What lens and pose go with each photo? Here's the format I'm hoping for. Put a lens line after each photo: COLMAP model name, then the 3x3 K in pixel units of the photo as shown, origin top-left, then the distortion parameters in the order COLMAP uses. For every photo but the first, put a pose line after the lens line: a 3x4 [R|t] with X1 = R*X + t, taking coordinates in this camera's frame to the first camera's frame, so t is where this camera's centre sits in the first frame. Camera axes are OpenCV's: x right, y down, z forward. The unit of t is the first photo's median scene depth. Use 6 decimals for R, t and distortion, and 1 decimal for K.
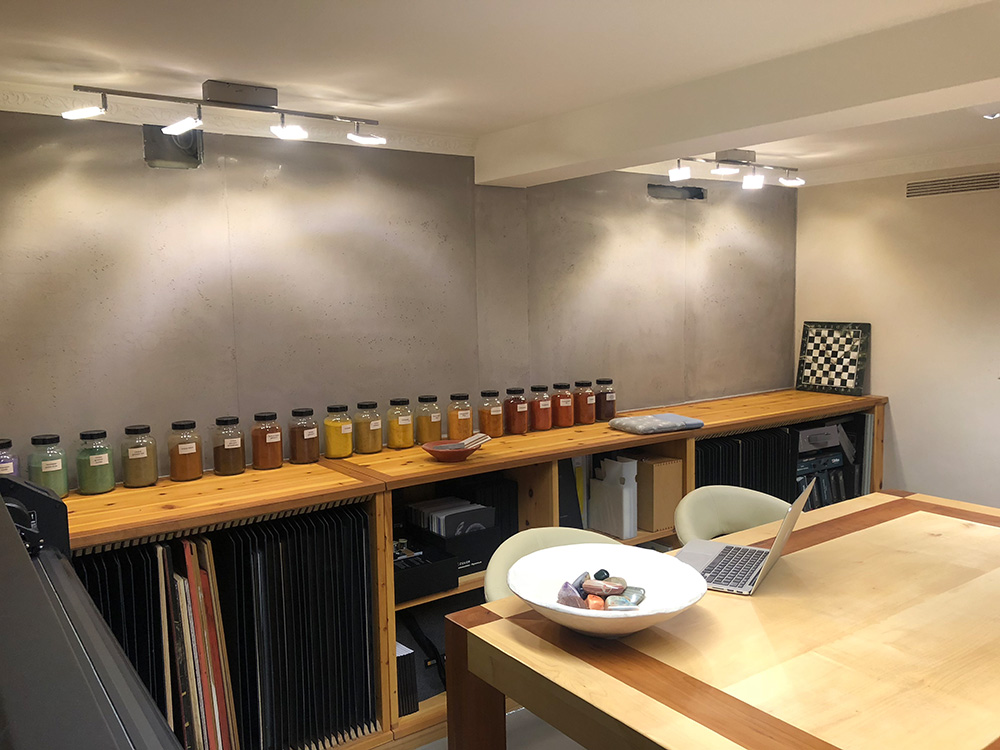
lens RADIAL K [[818.6, 0, 500.3], [0, 818.6, 376.5], [0, 0, 1]] dist [0.007621, -0.001101]
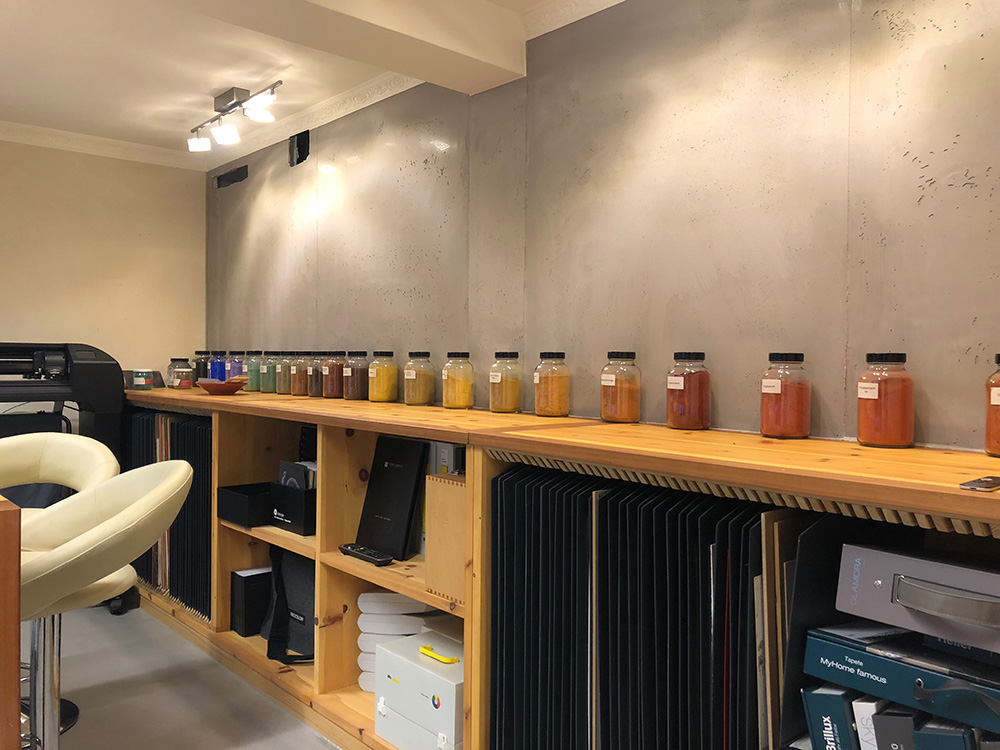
lens RADIAL K [[818.6, 0, 499.6], [0, 818.6, 370.2], [0, 0, 1]] dist [0.007621, -0.001101]
pose [[0.095316, 0.036059, -0.994794, 0.746611], [-0.115714, 0.992970, 0.024906, 0.008187], [0.988699, 0.112738, 0.098818, 0.935584]]
